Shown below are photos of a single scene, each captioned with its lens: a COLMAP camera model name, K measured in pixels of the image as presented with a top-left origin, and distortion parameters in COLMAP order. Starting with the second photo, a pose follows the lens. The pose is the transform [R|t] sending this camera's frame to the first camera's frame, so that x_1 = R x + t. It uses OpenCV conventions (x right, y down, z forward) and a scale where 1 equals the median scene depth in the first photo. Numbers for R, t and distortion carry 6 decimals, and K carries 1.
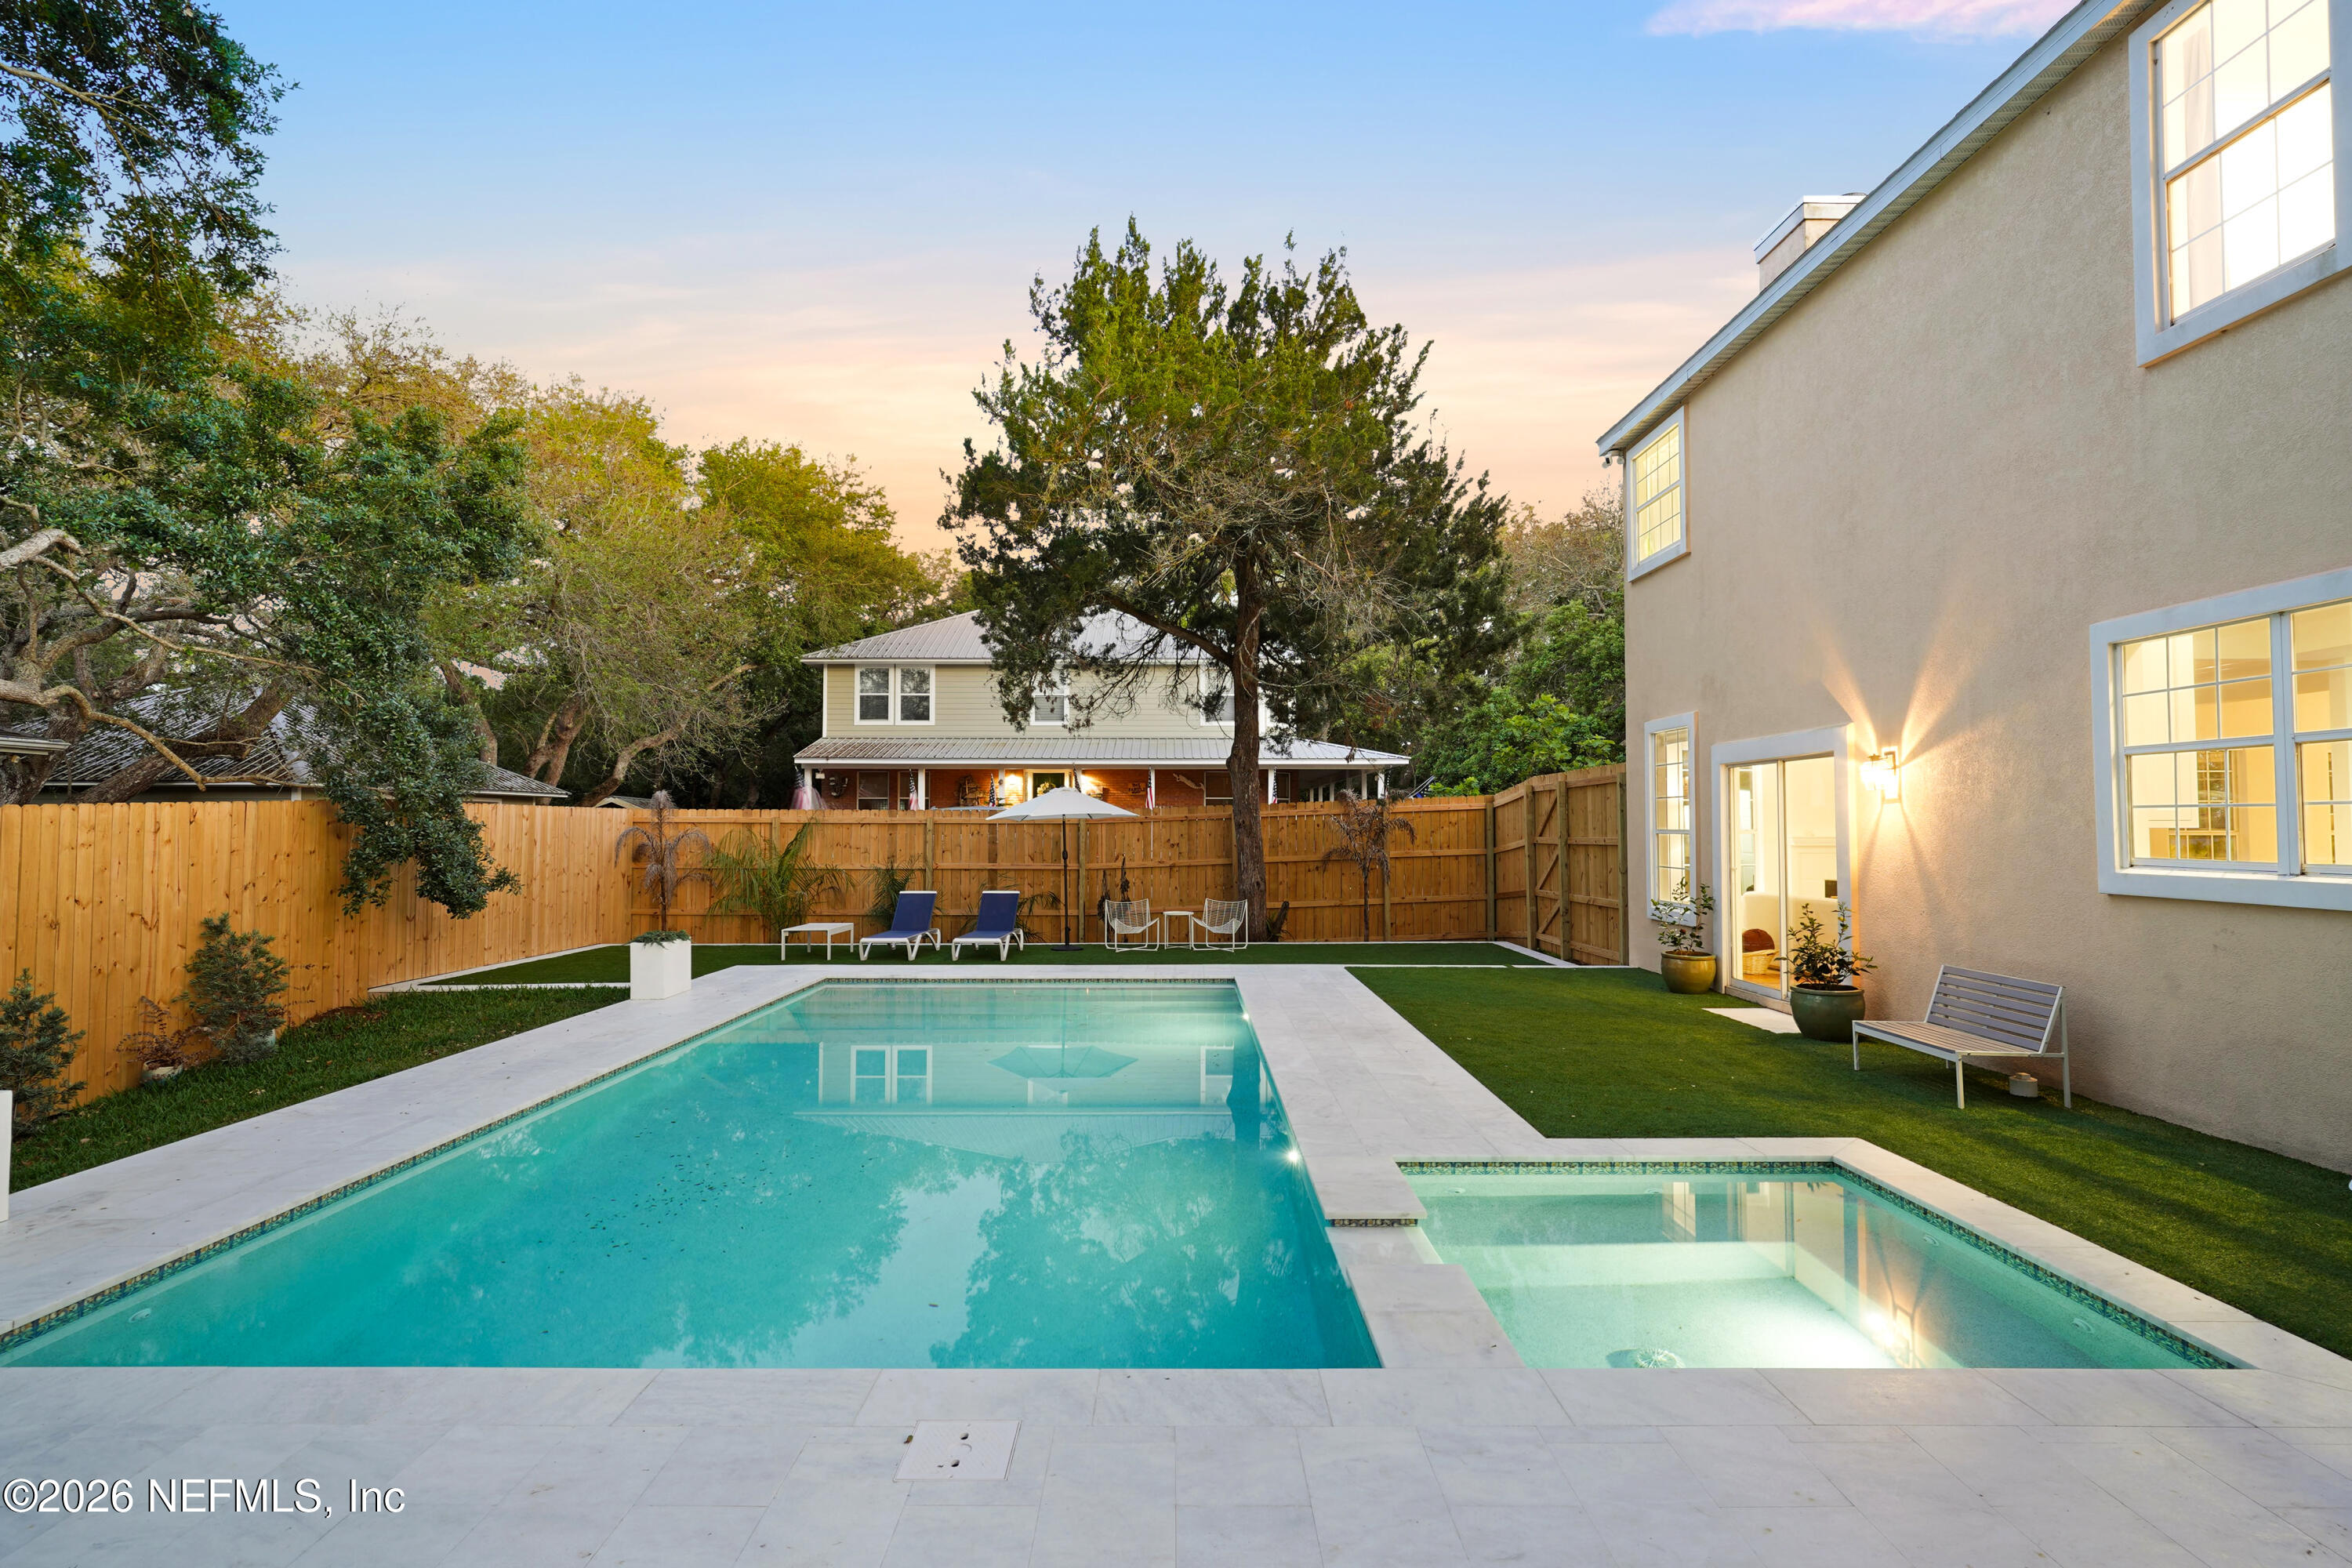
lens RADIAL K [[1153.1, 0, 1179.2], [0, 1153.1, 782.9], [0, 0, 1]] dist [-0.001363, 0.000225]
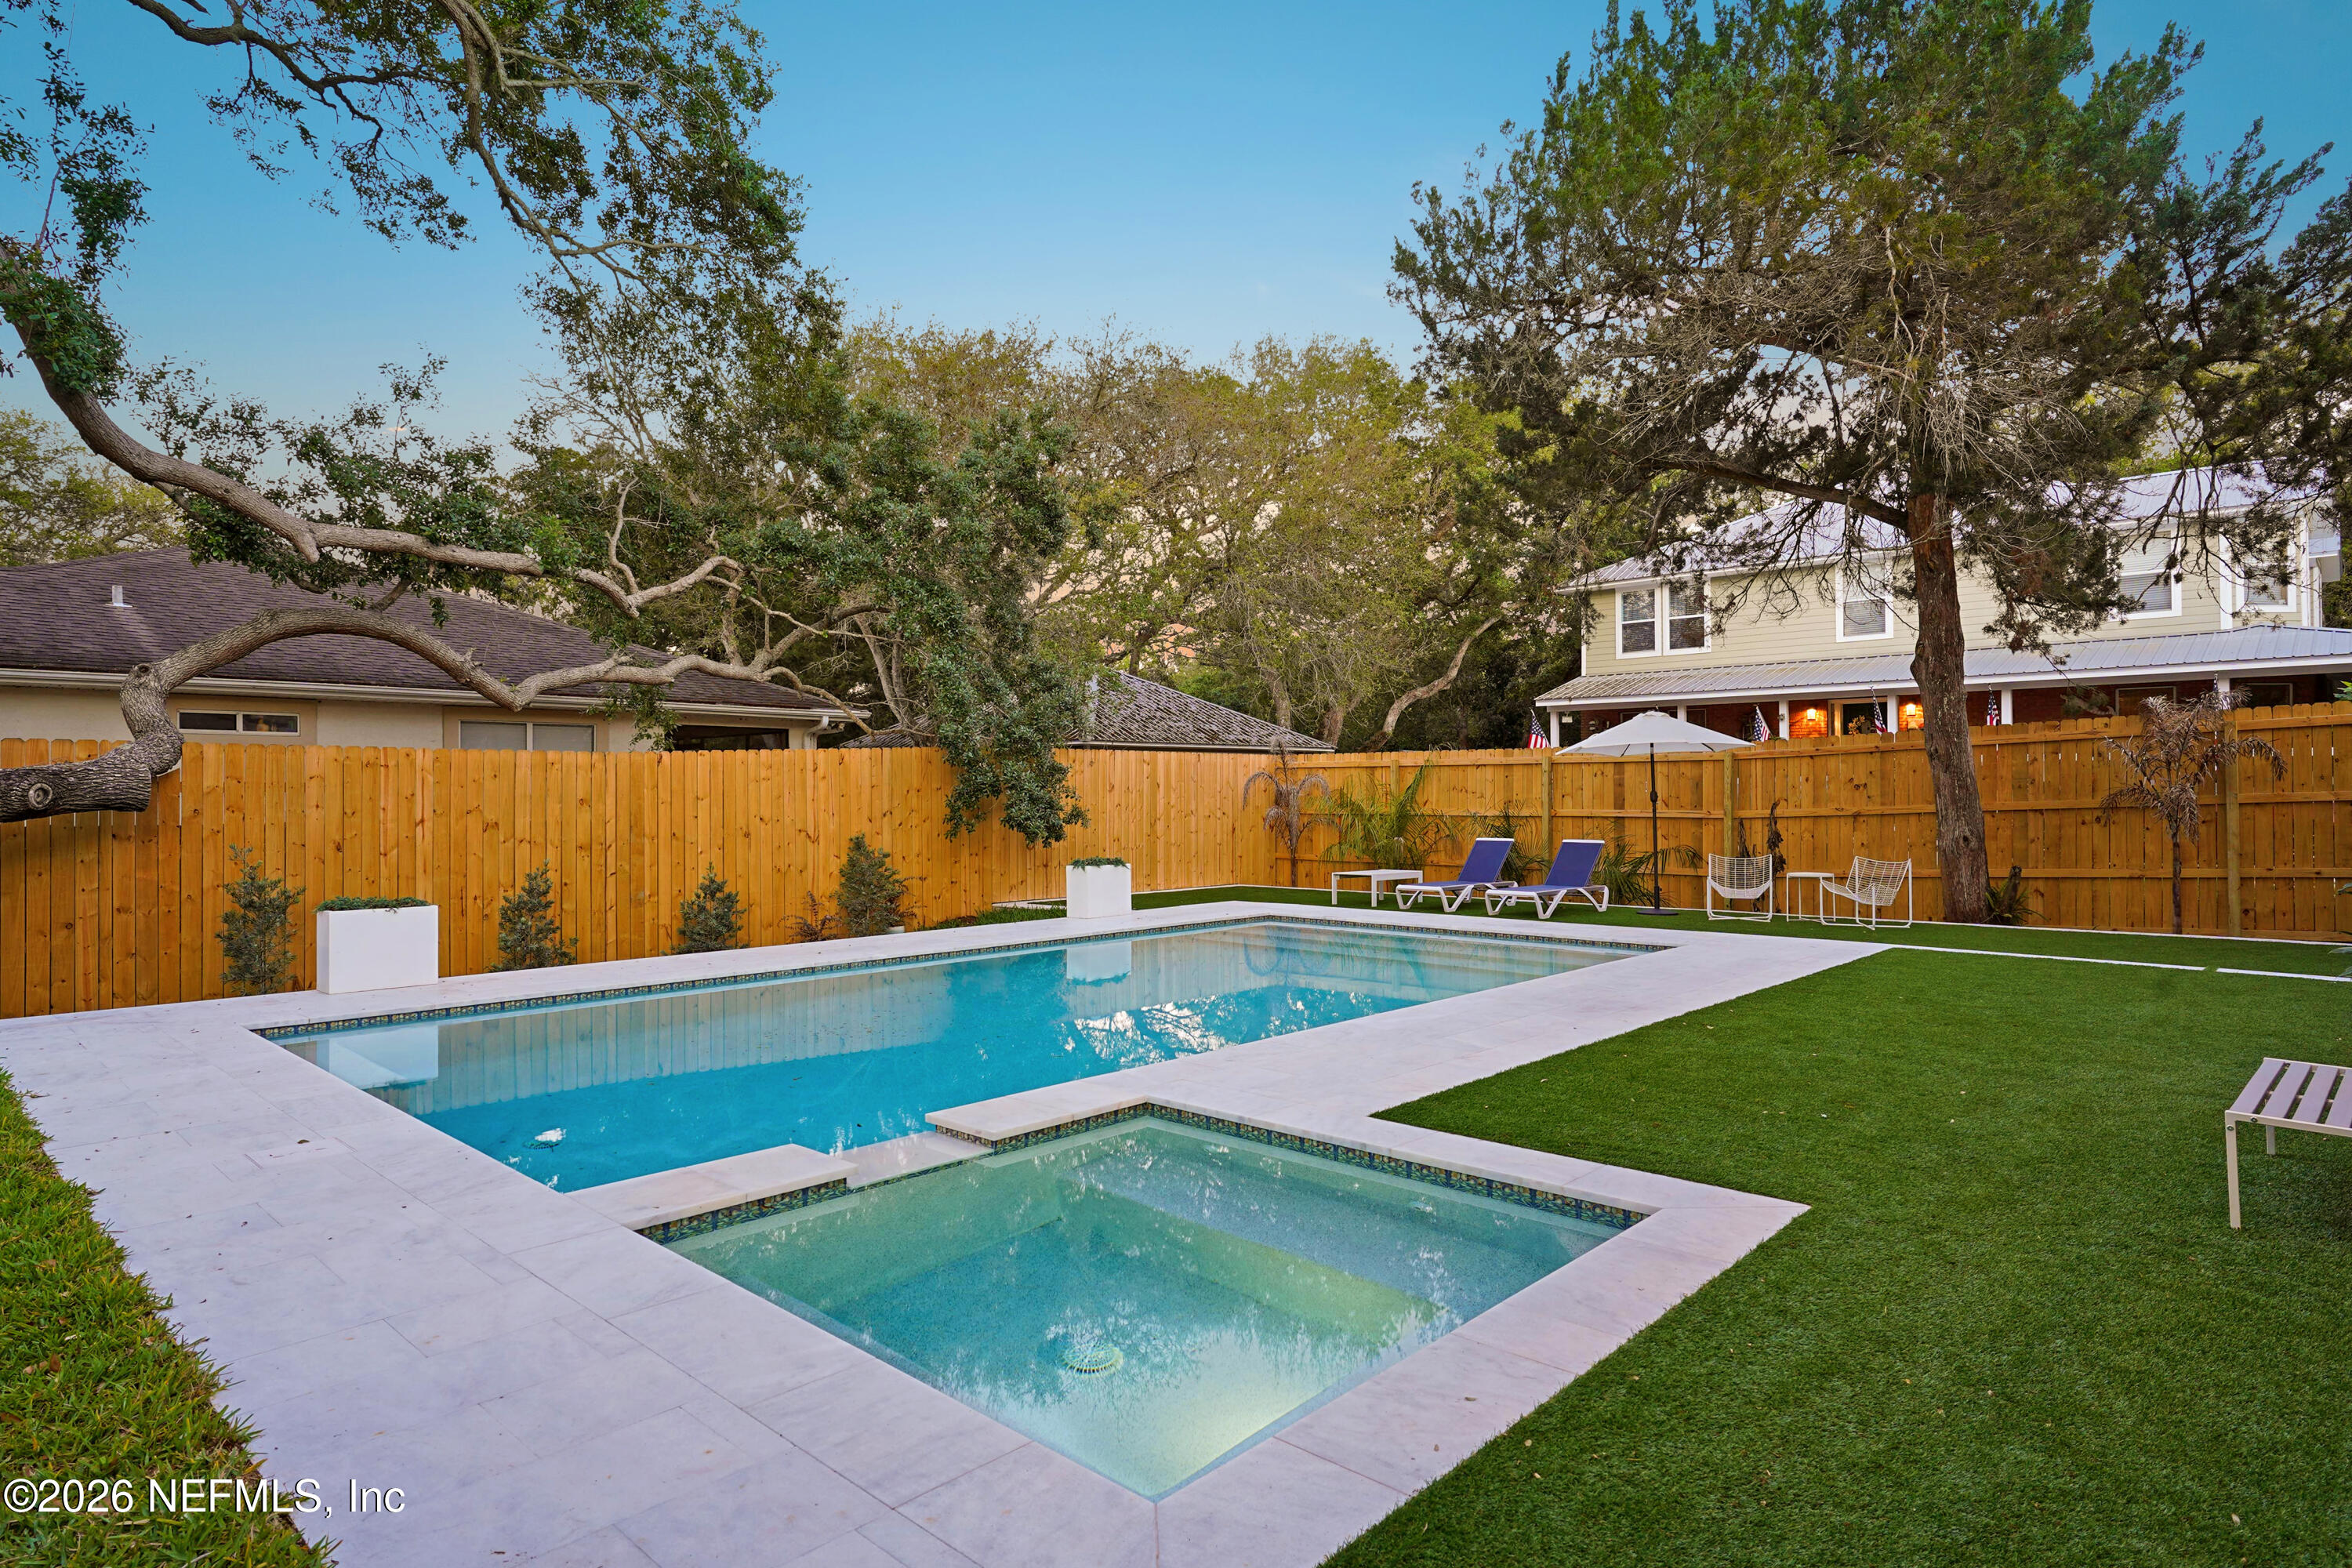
lens RADIAL K [[1311.0, 0, 1175.5], [0, 1311.0, 790.3], [0, 0, 1]] dist [0.003606, 0.000284]
pose [[0.721406, -0.006702, -0.692480, 0.276827], [0.031984, 0.999209, 0.023650, 0.024482], [0.691773, -0.039209, 0.721049, 0.103582]]
